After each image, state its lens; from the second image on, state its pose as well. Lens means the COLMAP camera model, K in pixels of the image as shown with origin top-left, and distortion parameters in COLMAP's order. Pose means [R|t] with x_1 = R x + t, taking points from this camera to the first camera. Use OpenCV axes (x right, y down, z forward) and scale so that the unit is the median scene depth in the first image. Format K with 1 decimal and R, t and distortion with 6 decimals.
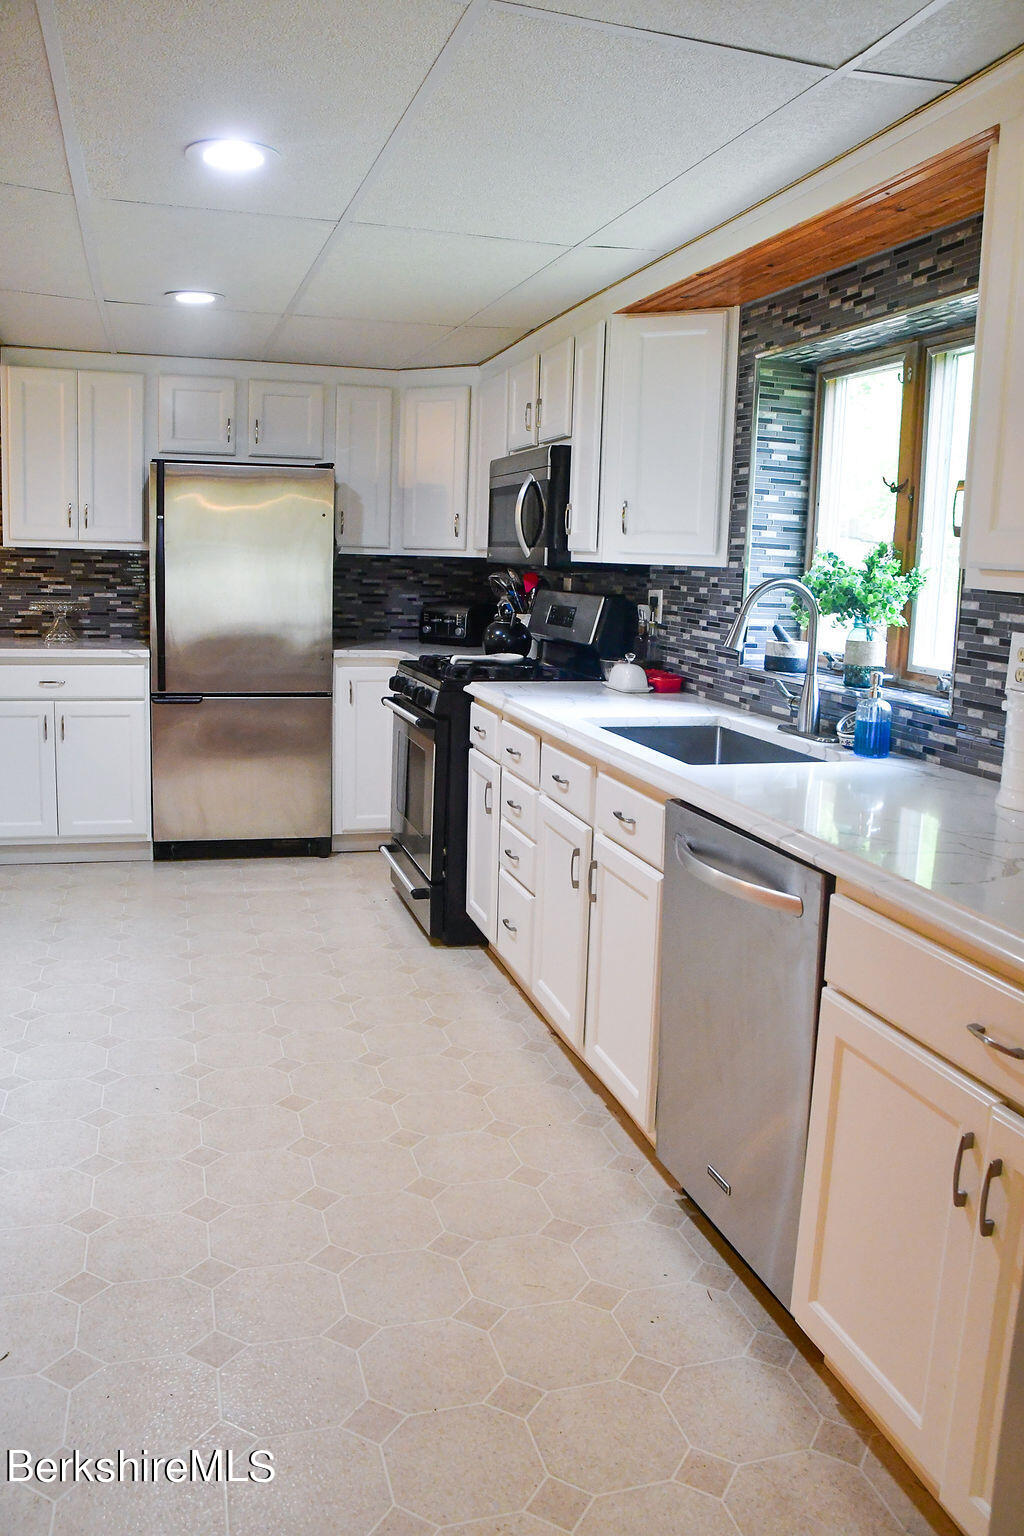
lens RADIAL K [[1194.3, 0, 514.5], [0, 1194.3, 766.5], [0, 0, 1]] dist [-0.157152, 0.127962]
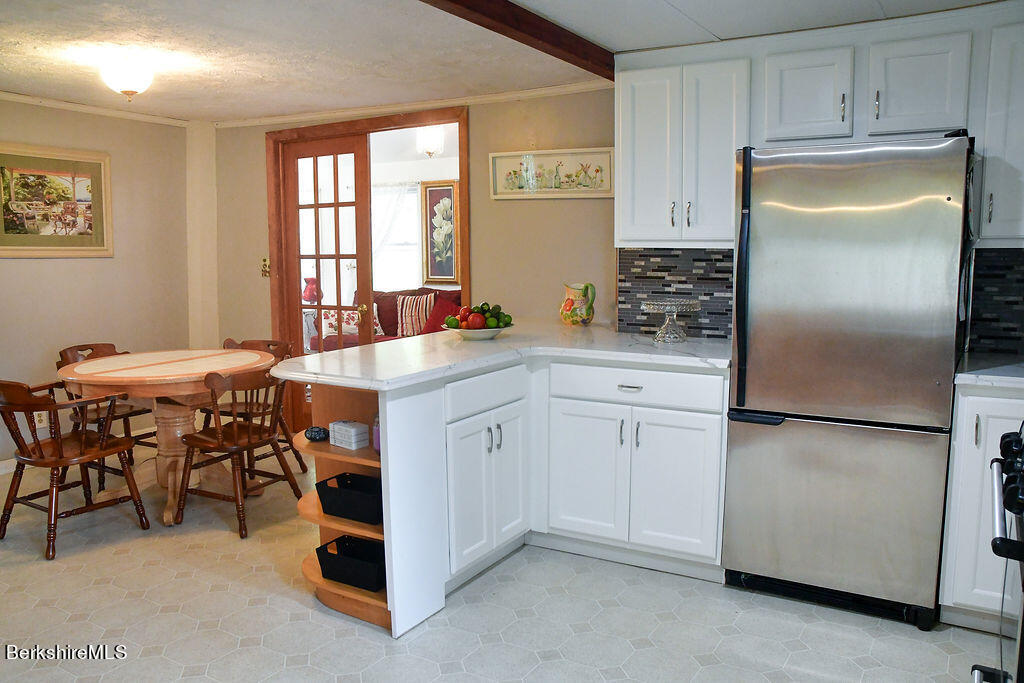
lens RADIAL K [[796.2, 0, 516.3], [0, 796.2, 351.9], [0, 0, 1]] dist [-0.157152, 0.127962]
pose [[0.663400, 0.058450, -0.745978, 0.036610], [-0.094540, 0.995503, -0.006073, -0.107054], [0.742269, 0.074554, 0.665942, 0.596260]]
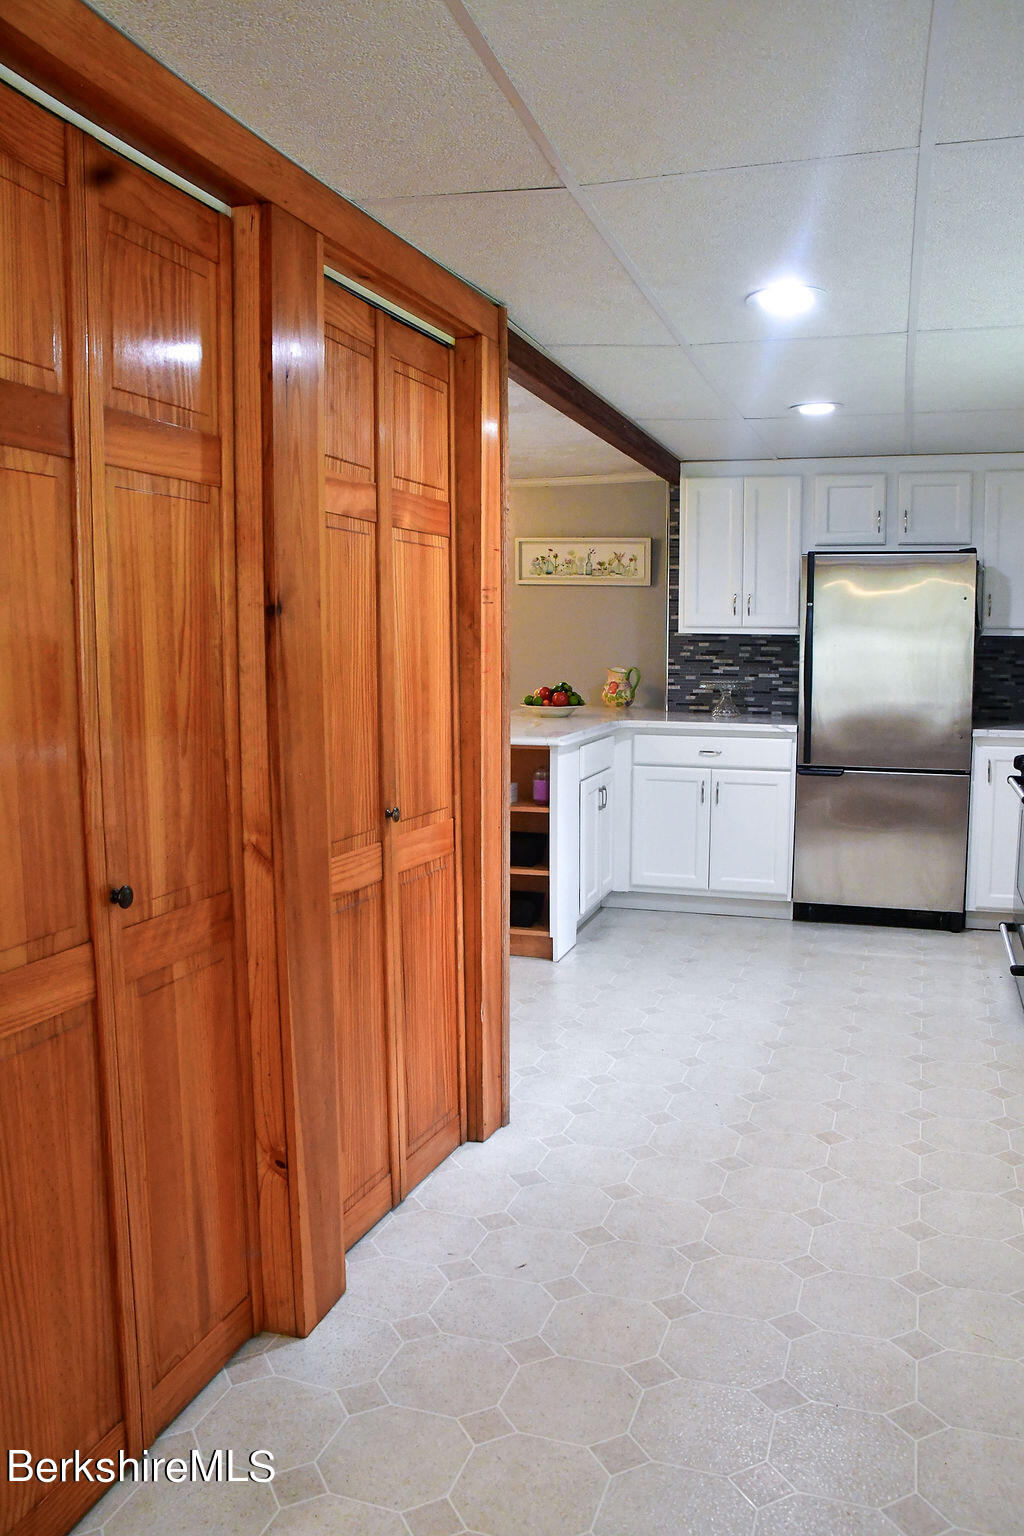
lens RADIAL K [[1194.3, 0, 536.6], [0, 1194.3, 773.5], [0, 0, 1]] dist [-0.157152, 0.127962]
pose [[0.826224, 0.031613, -0.562455, 0.137245], [-0.068186, 0.996696, -0.044143, 0.012942], [0.559200, 0.074824, 0.825649, -0.050639]]
